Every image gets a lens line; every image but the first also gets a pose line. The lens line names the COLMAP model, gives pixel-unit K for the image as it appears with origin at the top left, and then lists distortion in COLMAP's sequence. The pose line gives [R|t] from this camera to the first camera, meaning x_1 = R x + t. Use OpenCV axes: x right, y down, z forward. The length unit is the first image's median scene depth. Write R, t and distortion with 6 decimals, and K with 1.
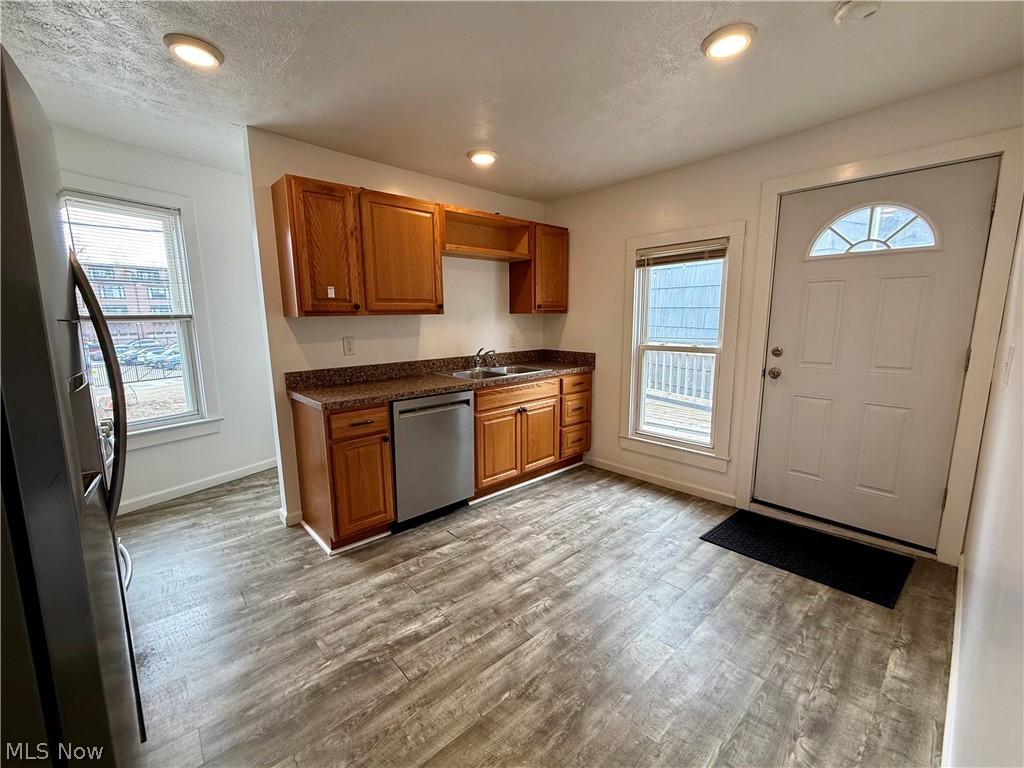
lens RADIAL K [[413.0, 0, 517.9], [0, 413.0, 380.6], [0, 0, 1]] dist [-0.000719, 0.000226]
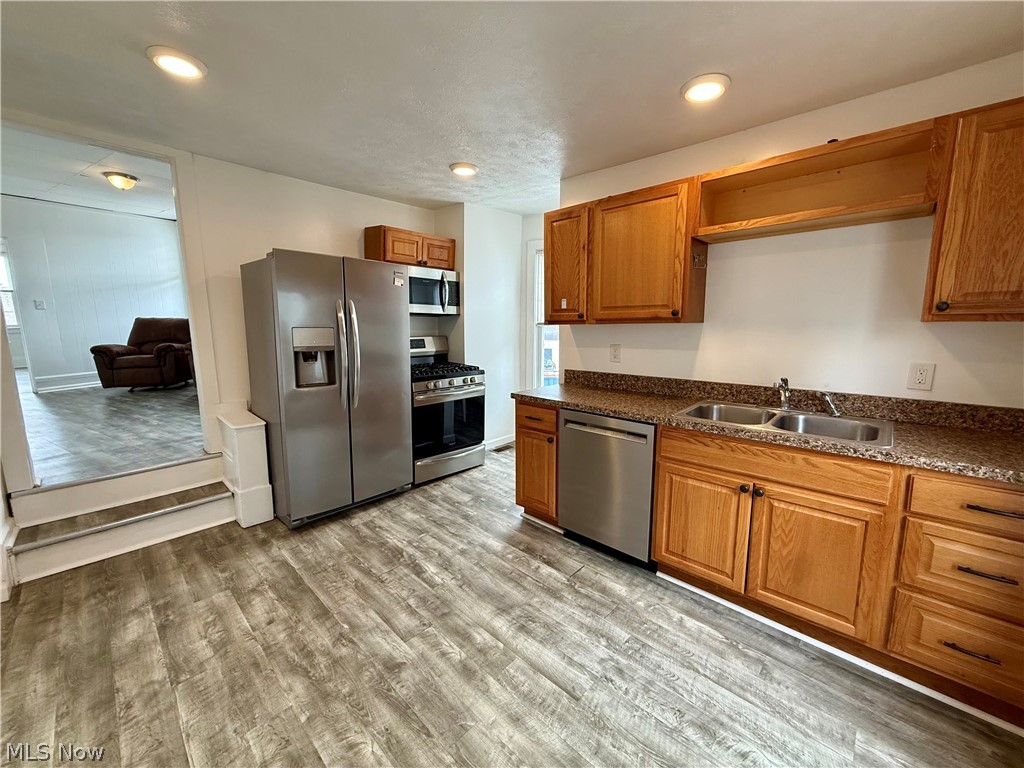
lens RADIAL K [[413.0, 0, 518.5], [0, 413.0, 383.2], [0, 0, 1]] dist [-0.000719, 0.000226]
pose [[0.076752, 0.154780, -0.984963, 0.688216], [-0.151940, 0.978155, 0.141870, -0.138799], [0.985405, 0.138767, 0.098593, 0.775562]]
